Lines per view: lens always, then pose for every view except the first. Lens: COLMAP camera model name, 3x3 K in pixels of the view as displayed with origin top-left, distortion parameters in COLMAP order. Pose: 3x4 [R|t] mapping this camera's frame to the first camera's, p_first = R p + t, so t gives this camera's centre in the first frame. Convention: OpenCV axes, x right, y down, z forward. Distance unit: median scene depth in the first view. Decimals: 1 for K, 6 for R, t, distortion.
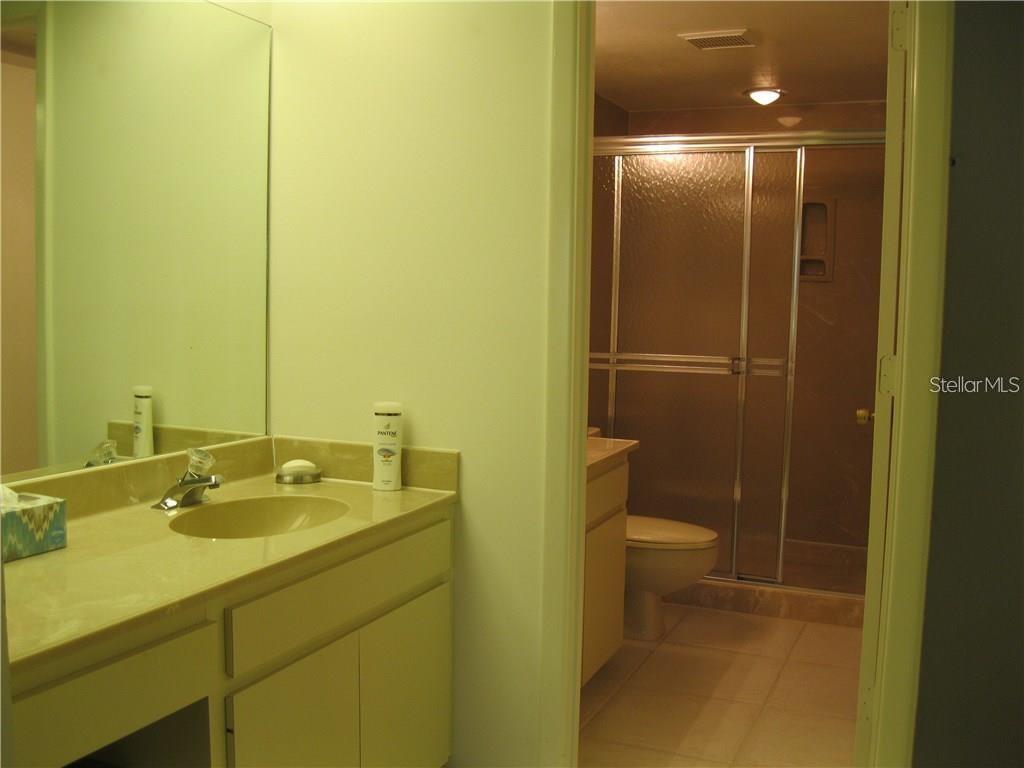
lens RADIAL K [[1057.7, 0, 515.2], [0, 1057.7, 382.5], [0, 0, 1]] dist [-0.101875, 0.000000]
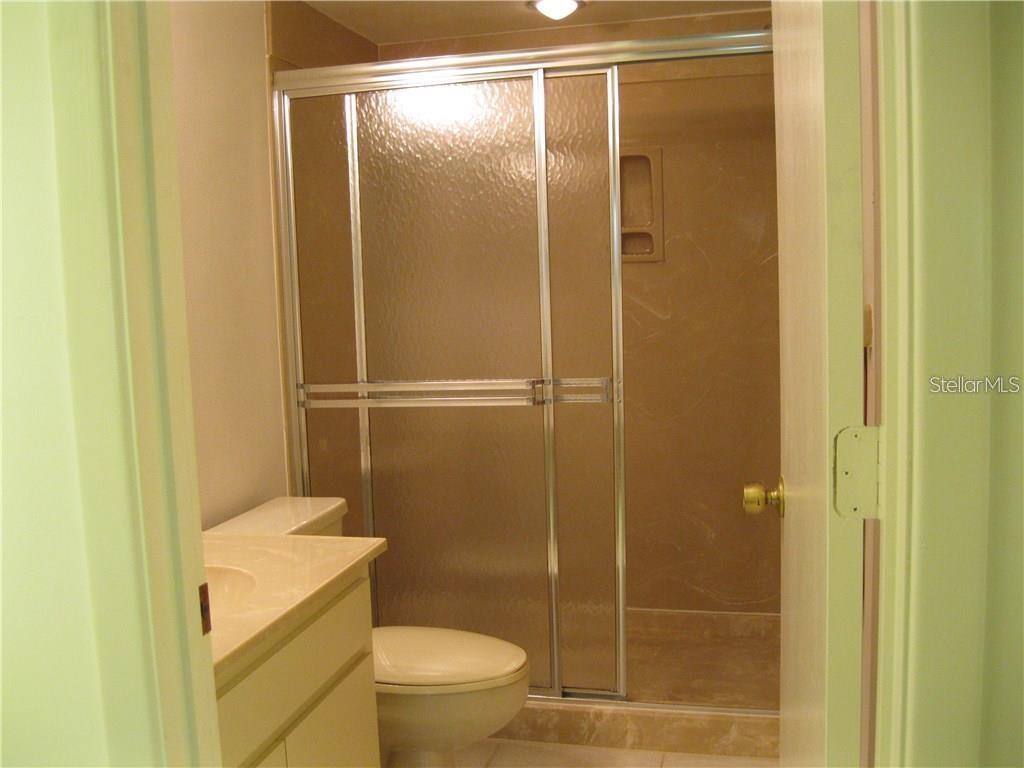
lens RADIAL K [[1057.7, 0, 508.1], [0, 1057.7, 386.2], [0, 0, 1]] dist [-0.101875, 0.000000]
pose [[0.986571, -0.064841, 0.149912, 0.086754], [0.065363, 0.997861, 0.001449, -0.021680], [-0.149685, 0.008369, 0.988698, 0.321221]]
